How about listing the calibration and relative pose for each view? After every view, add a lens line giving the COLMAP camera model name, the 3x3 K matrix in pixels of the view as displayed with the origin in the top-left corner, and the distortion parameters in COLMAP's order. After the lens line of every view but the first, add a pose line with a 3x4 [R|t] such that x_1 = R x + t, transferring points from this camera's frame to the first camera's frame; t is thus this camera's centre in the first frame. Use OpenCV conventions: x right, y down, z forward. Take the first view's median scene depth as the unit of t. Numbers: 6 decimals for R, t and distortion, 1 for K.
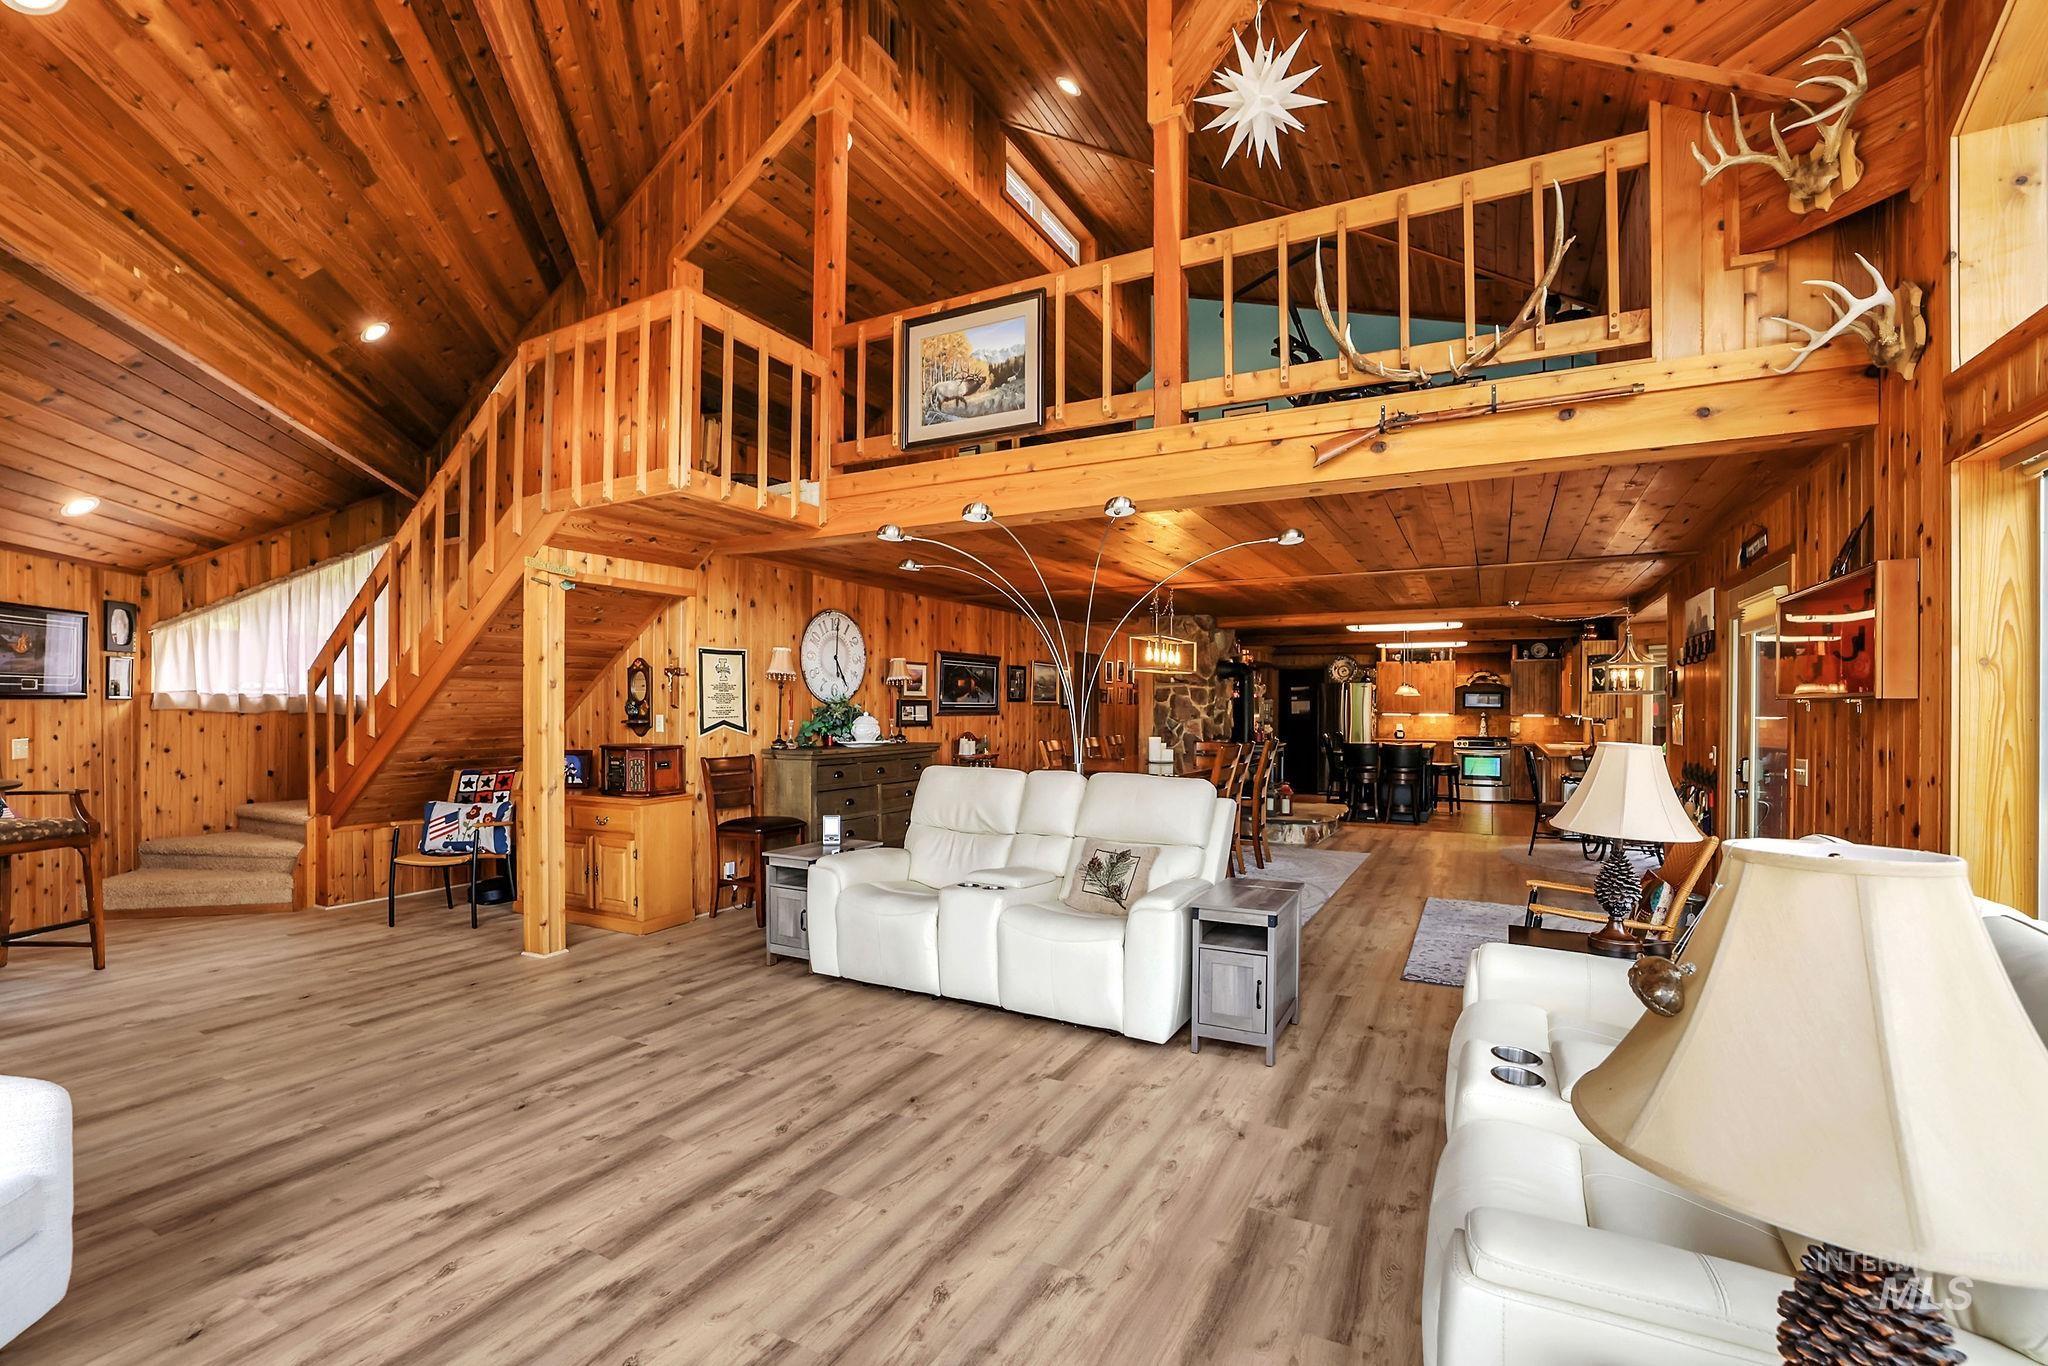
lens RADIAL K [[870.7, 0, 1046.2], [0, 870.7, 707.3], [0, 0, 1]] dist [-0.027056, 0.005140]
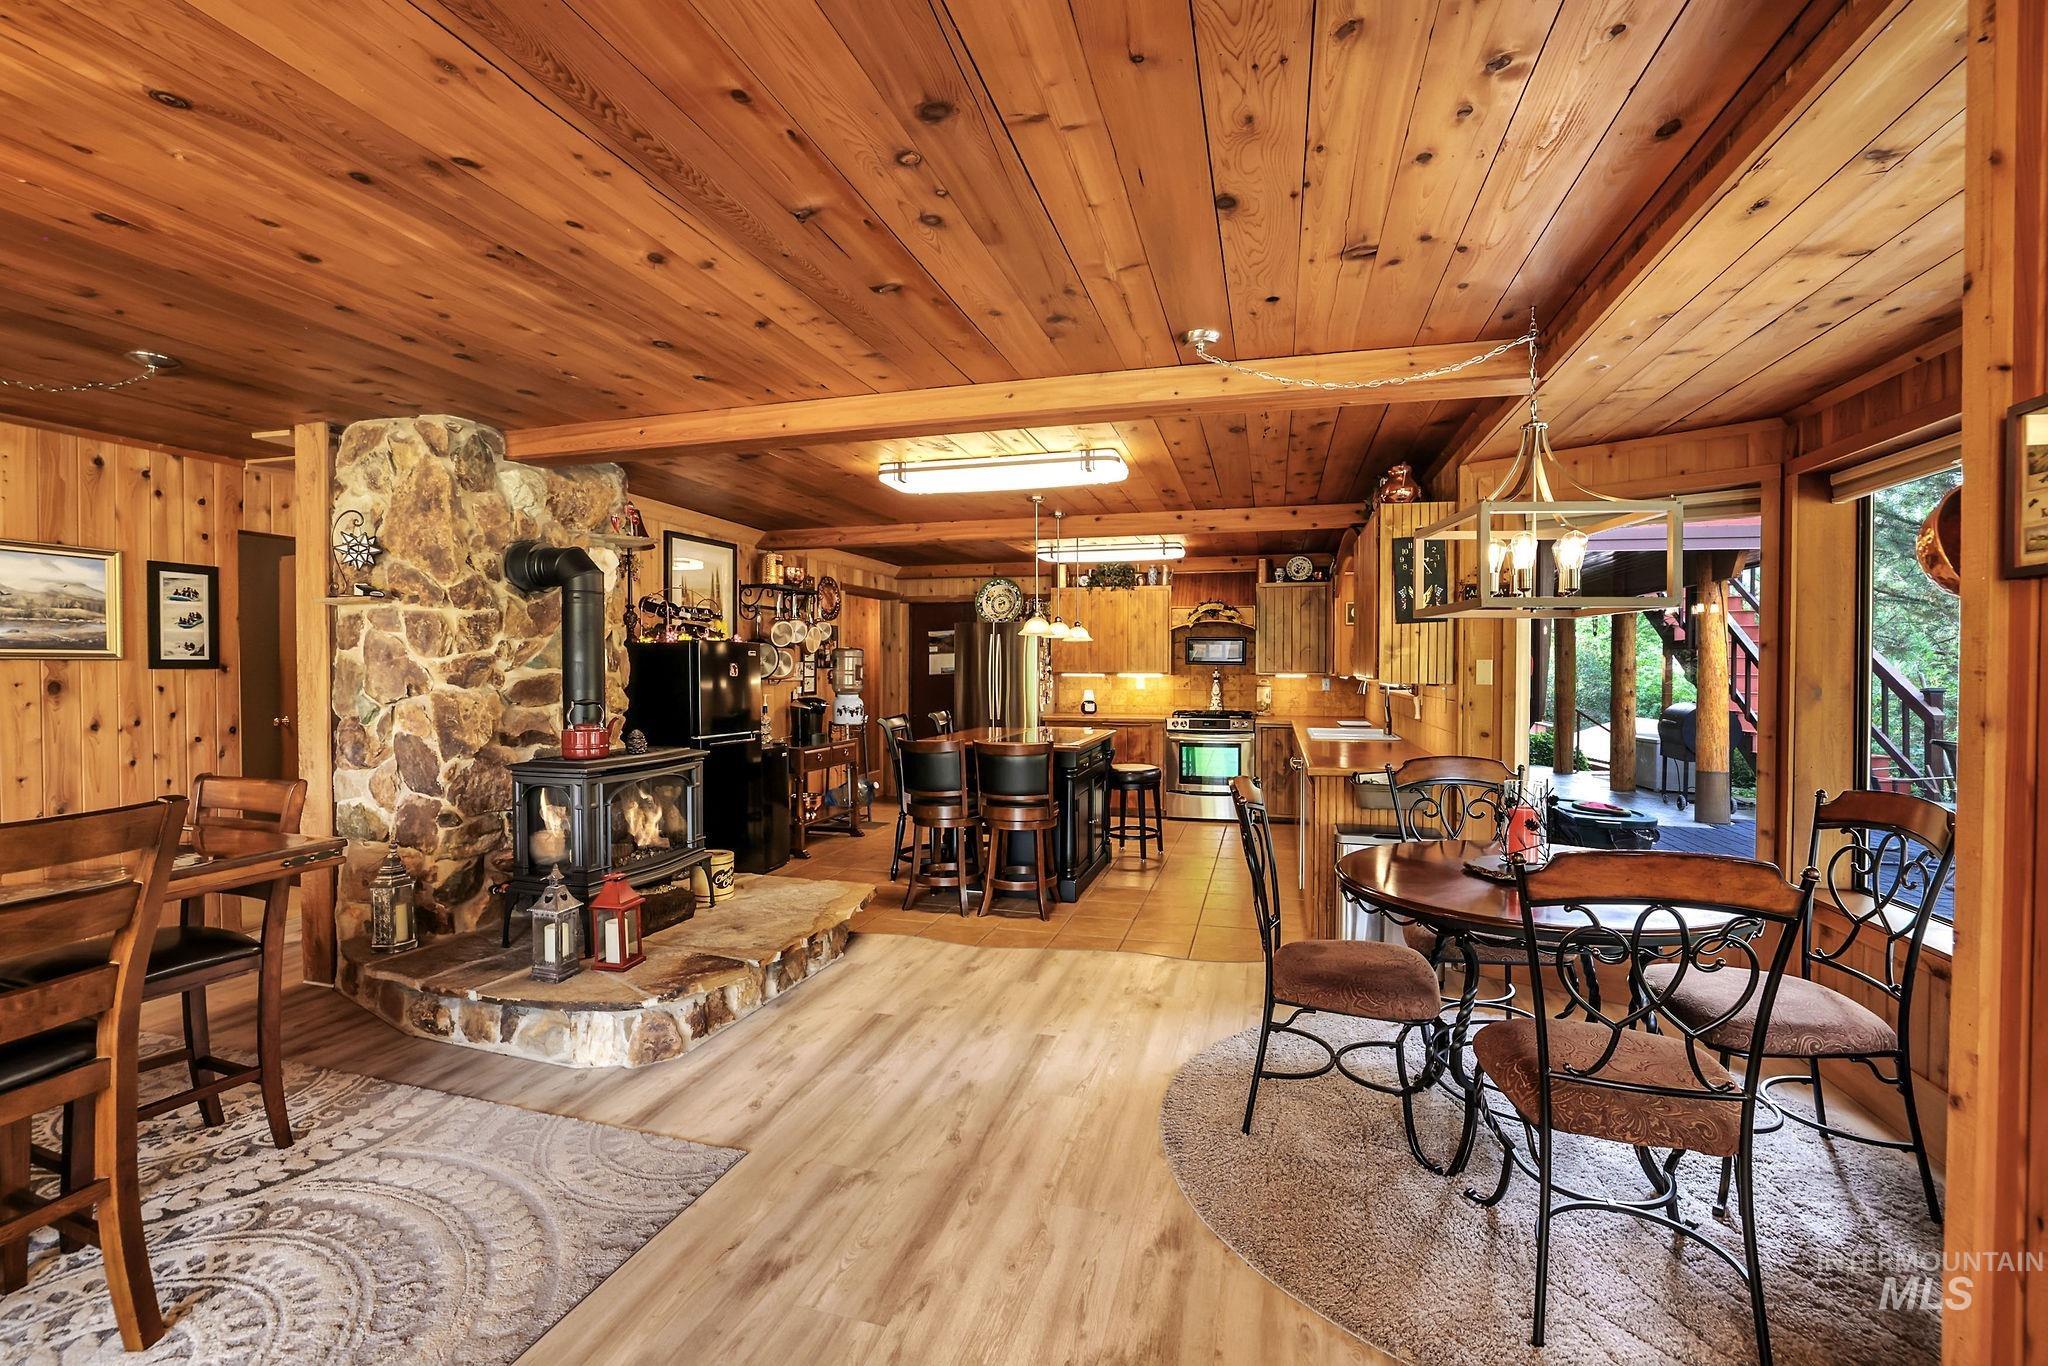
lens RADIAL K [[870.7, 0, 1010.3], [0, 870.7, 674.5], [0, 0, 1]] dist [-0.027056, 0.005140]
pose [[0.983227, -0.006741, 0.182264, 0.254794], [0.004862, 0.999930, 0.010754, 0.001465], [-0.182323, -0.009687, 0.983191, 0.428797]]
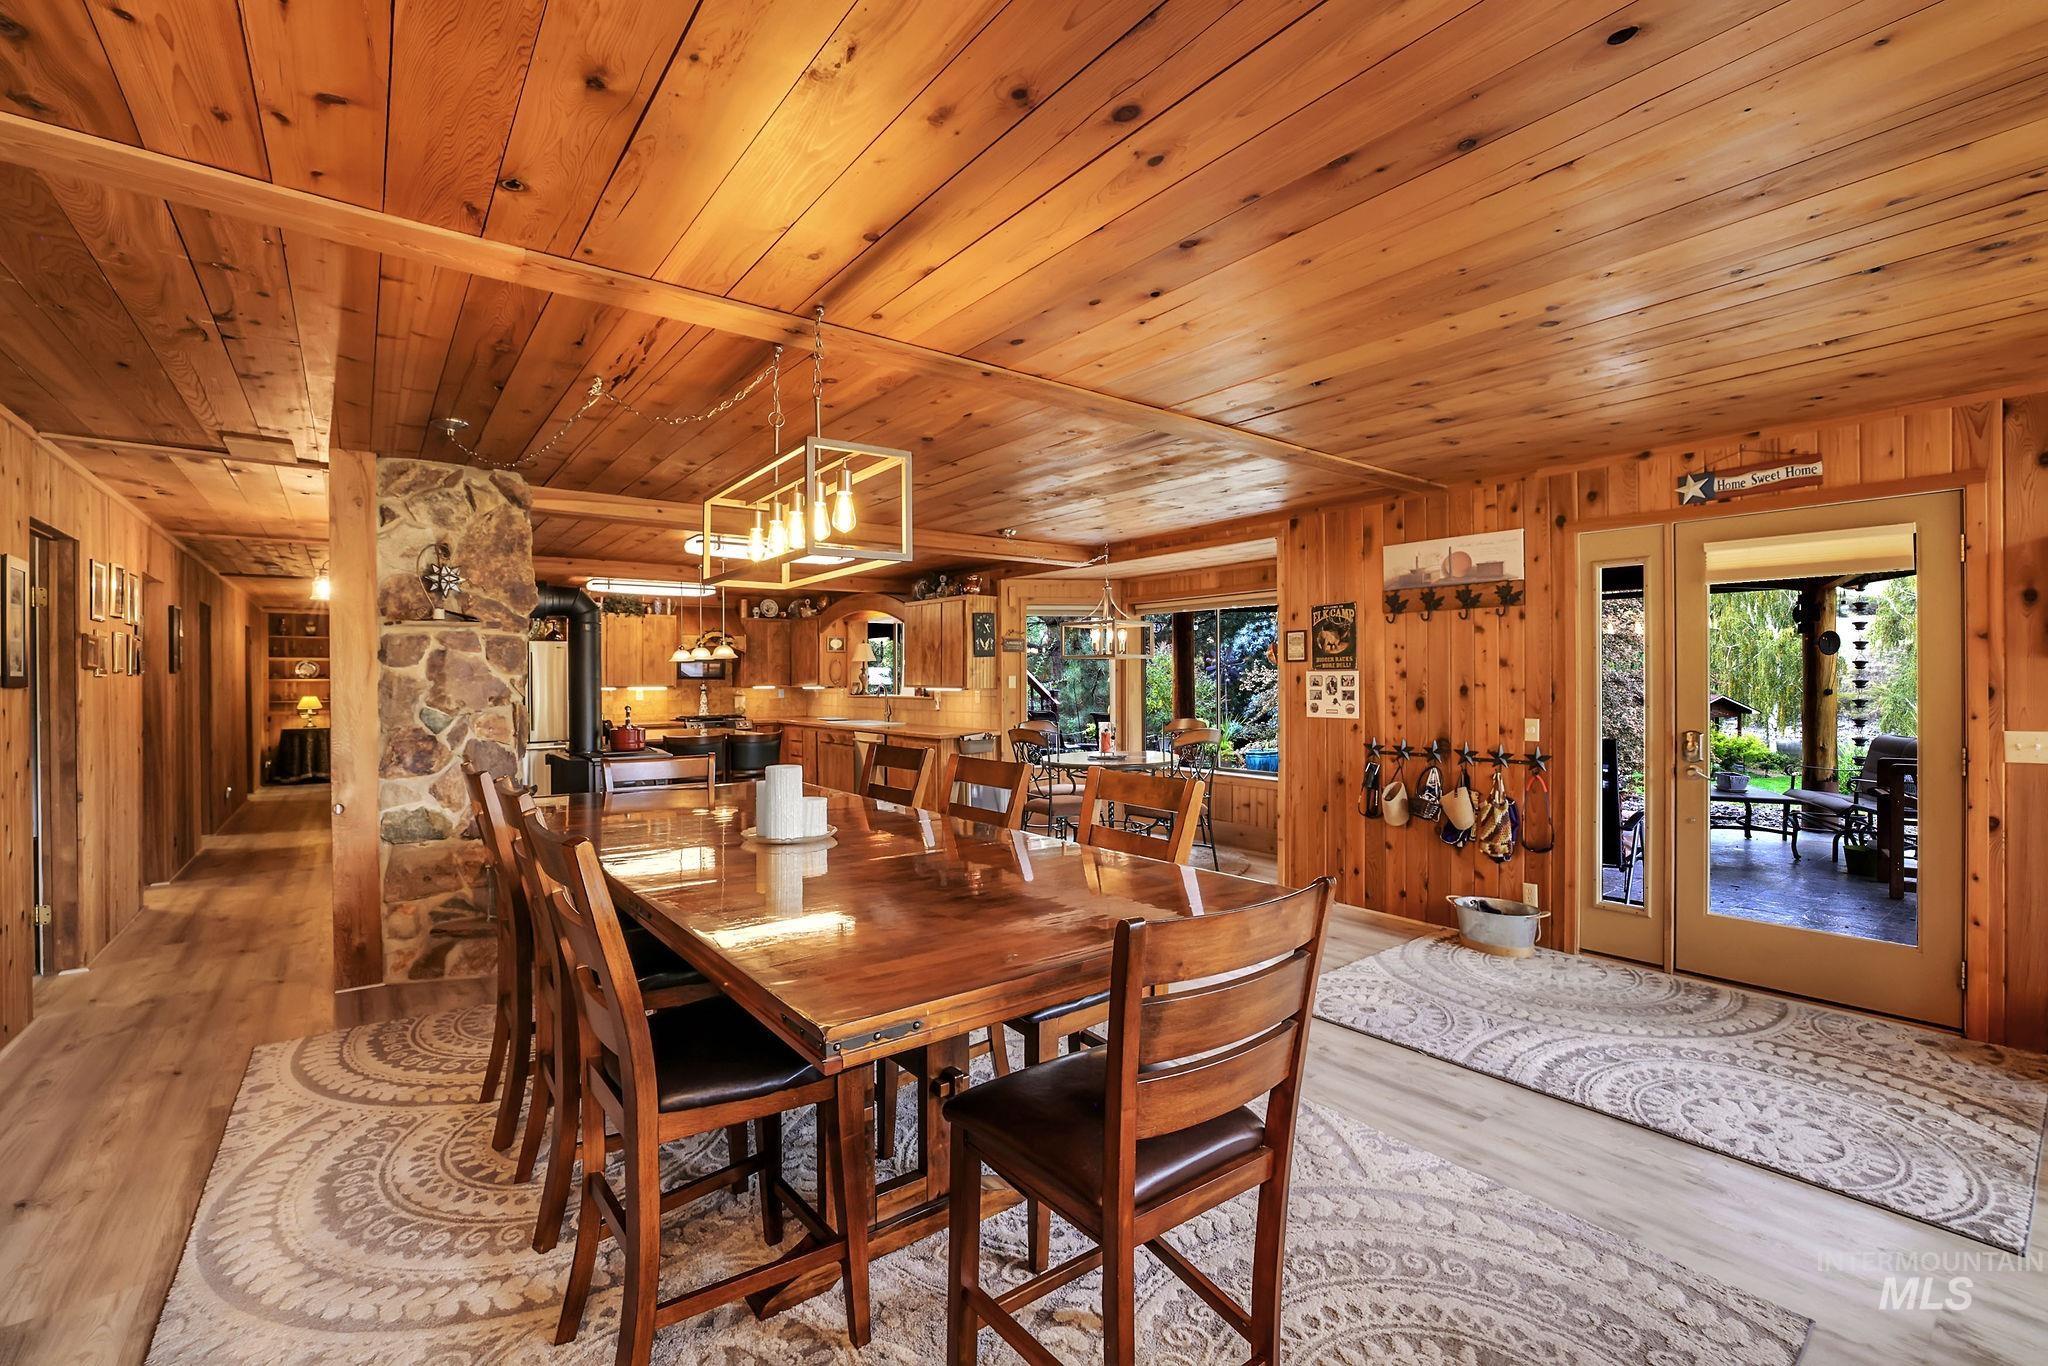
lens RADIAL K [[870.7, 0, 1025.2], [0, 870.7, 679.1], [0, 0, 1]] dist [-0.027056, 0.005140]
pose [[0.427987, -0.008873, 0.903742, -0.077588], [0.010028, 0.999937, 0.005068, 0.000251], [-0.903729, 0.006894, 0.428048, 0.414676]]
